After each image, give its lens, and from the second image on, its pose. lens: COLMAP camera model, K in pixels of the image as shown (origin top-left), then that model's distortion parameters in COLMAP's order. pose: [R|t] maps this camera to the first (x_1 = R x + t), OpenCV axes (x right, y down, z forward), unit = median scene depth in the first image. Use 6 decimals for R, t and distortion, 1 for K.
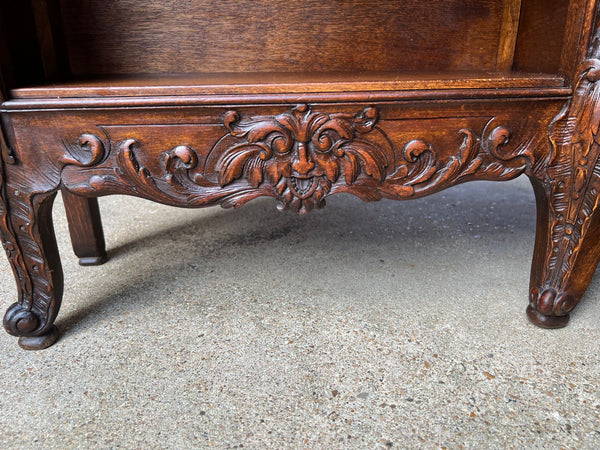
lens RADIAL K [[452.7, 0, 302.0], [0, 452.7, 224.9], [0, 0, 1]] dist [0.059769, -0.077261]
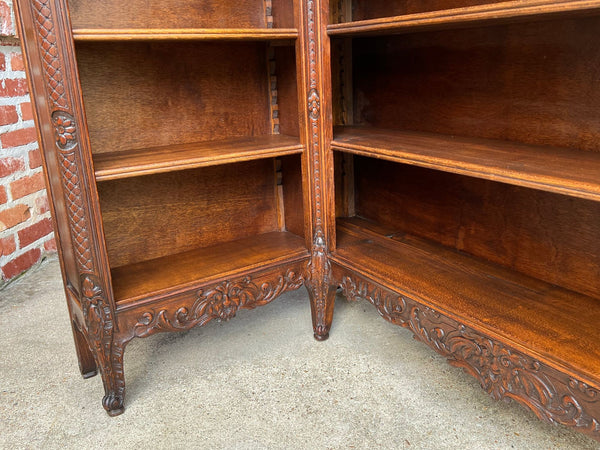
lens RADIAL K [[547.2, 0, 299.1], [0, 547.2, 220.3], [0, 0, 1]] dist [0.042099, 0.000000]
pose [[0.876617, -0.166555, 0.451445, -0.940163], [0.207998, 0.977167, -0.043377, -0.360957], [-0.433912, 0.131925, 0.891244, -1.955104]]
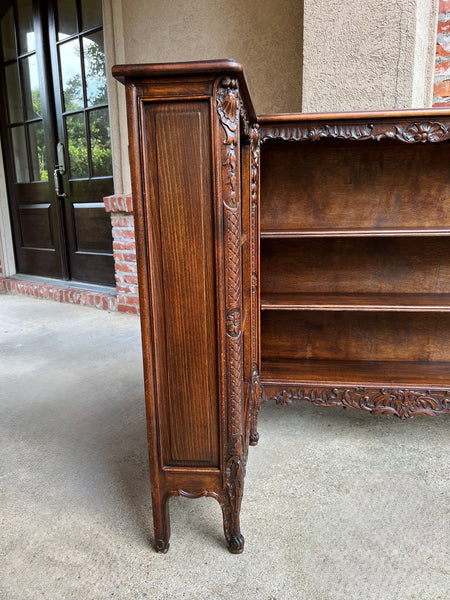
lens RADIAL K [[452.7, 0, 231.0], [0, 452.7, 304.3], [0, 0, 1]] dist [0.059769, -0.077261]
pose [[0.168305, -0.200705, 0.965086, -3.070707], [0.370295, 0.920220, 0.126797, -1.482473], [-0.913540, 0.336026, 0.229197, 0.012608]]
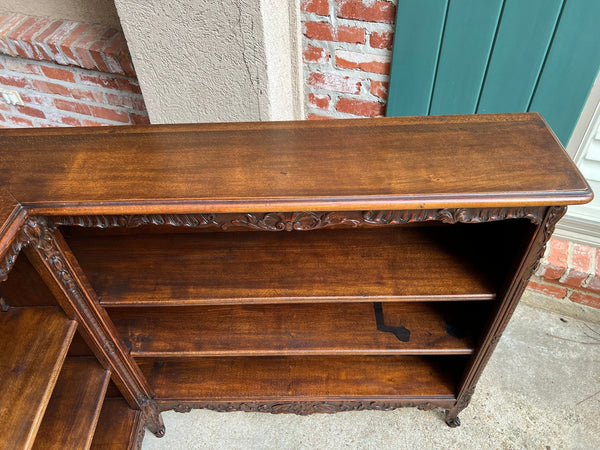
lens RADIAL K [[453.6, 0, 299.3], [0, 453.6, 222.0], [0, 0, 1]] dist [0.038981, -0.057387]
pose [[0.064889, -0.691022, 0.719915, -0.926121], [0.395786, 0.680087, 0.617119, -3.057048], [-0.916047, 0.244889, 0.317627, -1.706731]]
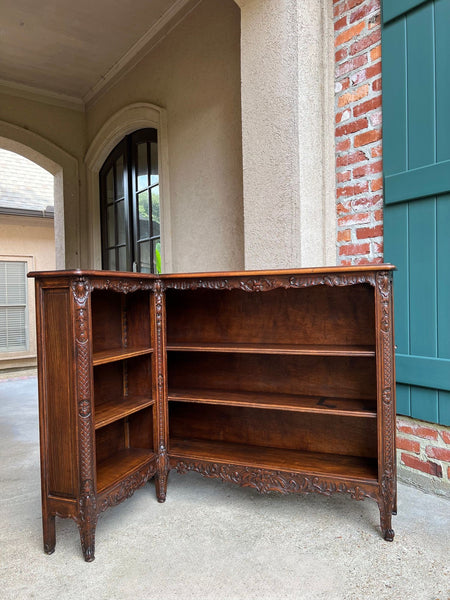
lens RADIAL K [[452.7, 0, 230.4], [0, 452.7, 301.9], [0, 0, 1]] dist [0.059769, -0.077261]
pose [[0.435629, -0.016228, 0.899980, -3.932278], [0.343410, 0.927210, -0.149506, -0.878360], [-0.832044, 0.374191, 0.409492, -2.668626]]
